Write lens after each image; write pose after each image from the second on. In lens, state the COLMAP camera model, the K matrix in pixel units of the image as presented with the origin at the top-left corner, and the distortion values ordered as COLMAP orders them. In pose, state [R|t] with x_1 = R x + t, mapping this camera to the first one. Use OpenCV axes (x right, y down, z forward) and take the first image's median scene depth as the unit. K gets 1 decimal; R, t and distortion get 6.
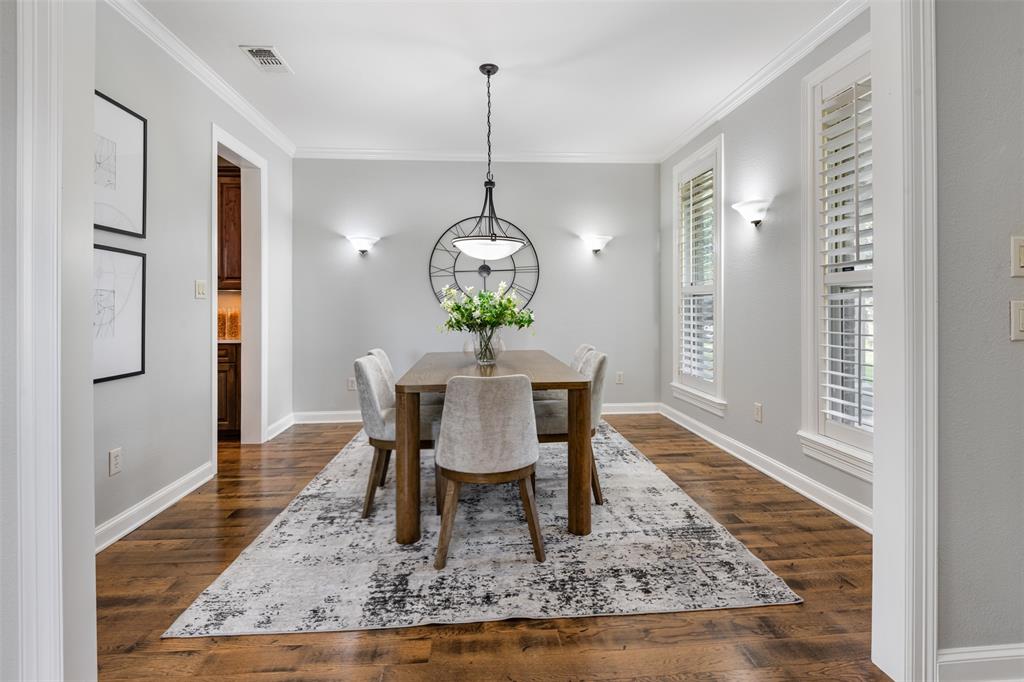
lens RADIAL K [[470.7, 0, 501.3], [0, 470.7, 308.9], [0, 0, 1]] dist [0.022949, -0.010588]
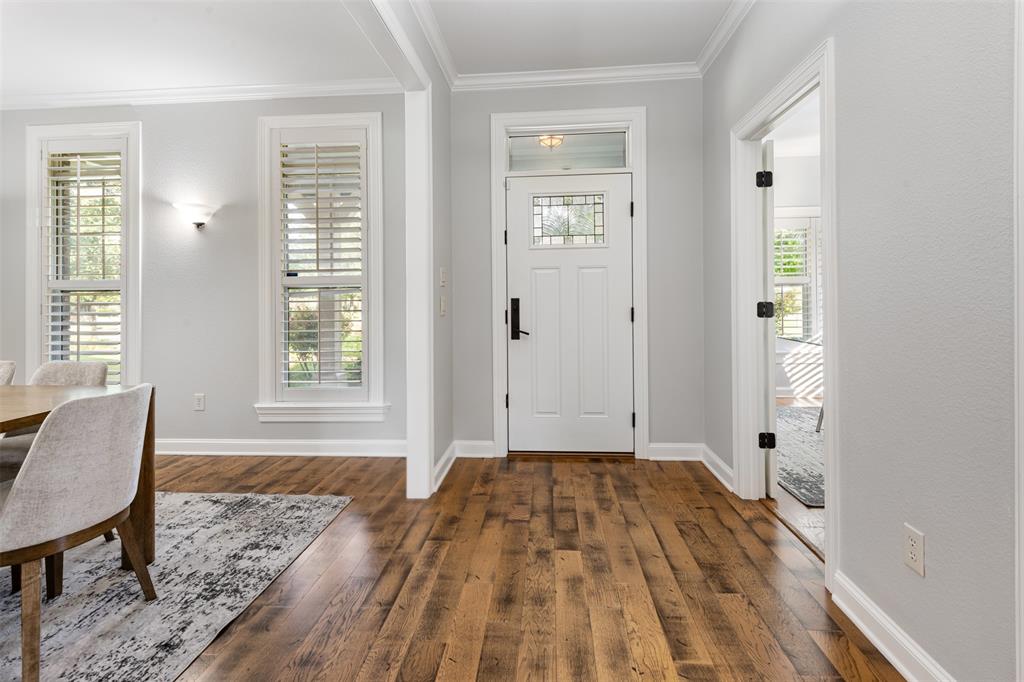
lens RADIAL K [[470.7, 0, 501.3], [0, 470.7, 308.9], [0, 0, 1]] dist [0.022949, -0.010588]
pose [[0.189490, -0.012999, 0.981797, -0.627983], [0.012862, 0.999859, 0.010756, 0.008878], [-0.981798, 0.010590, 0.189631, 0.213659]]
